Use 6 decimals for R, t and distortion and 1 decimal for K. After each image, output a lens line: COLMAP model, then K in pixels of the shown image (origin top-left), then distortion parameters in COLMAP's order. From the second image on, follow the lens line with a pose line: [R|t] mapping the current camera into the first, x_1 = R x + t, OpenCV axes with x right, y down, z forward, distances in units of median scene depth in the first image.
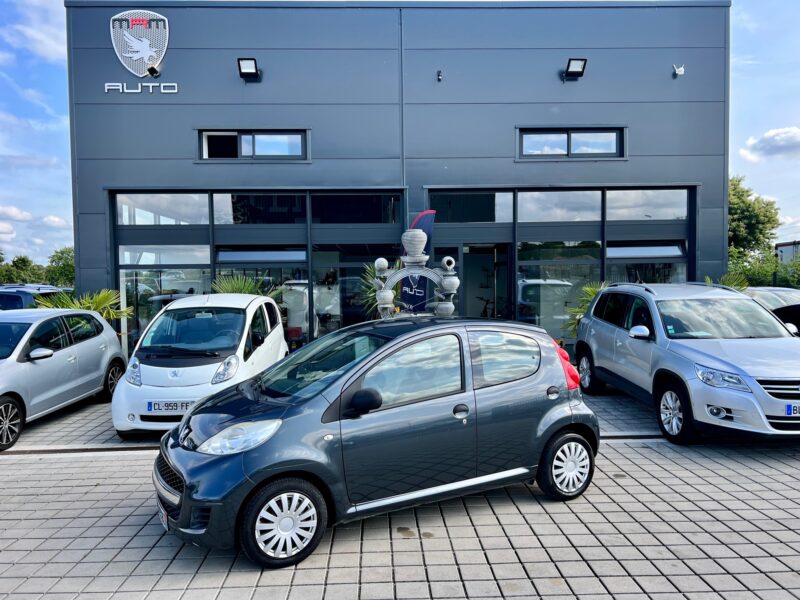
lens RADIAL K [[620.4, 0, 399.8], [0, 620.4, 298.6], [0, 0, 1]] dist [0.016812, -0.011094]
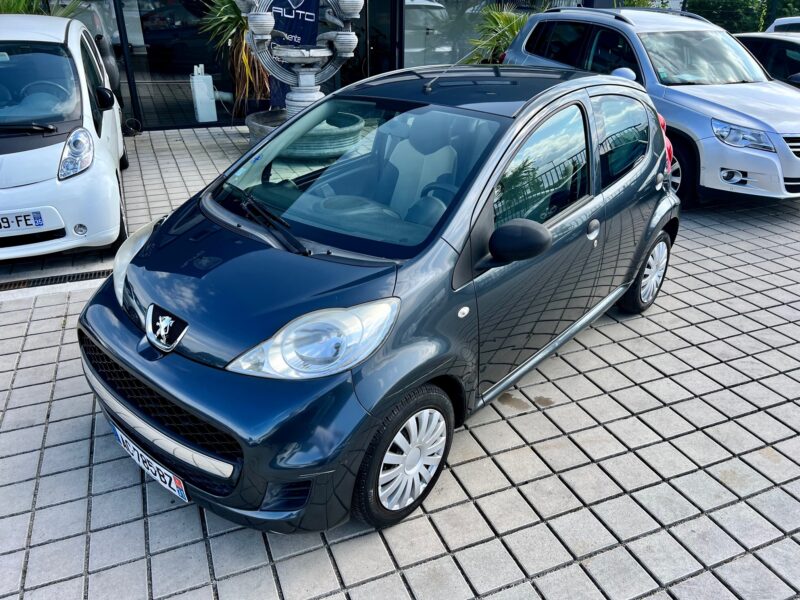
lens RADIAL K [[620.4, 0, 399.5], [0, 620.4, 301.7], [0, 0, 1]] dist [0.016812, -0.011094]
pose [[0.935302, -0.136786, 0.326343, -0.246059], [-0.011020, 0.910555, 0.413241, -0.014172], [-0.353679, -0.390101, 0.850137, 0.371188]]
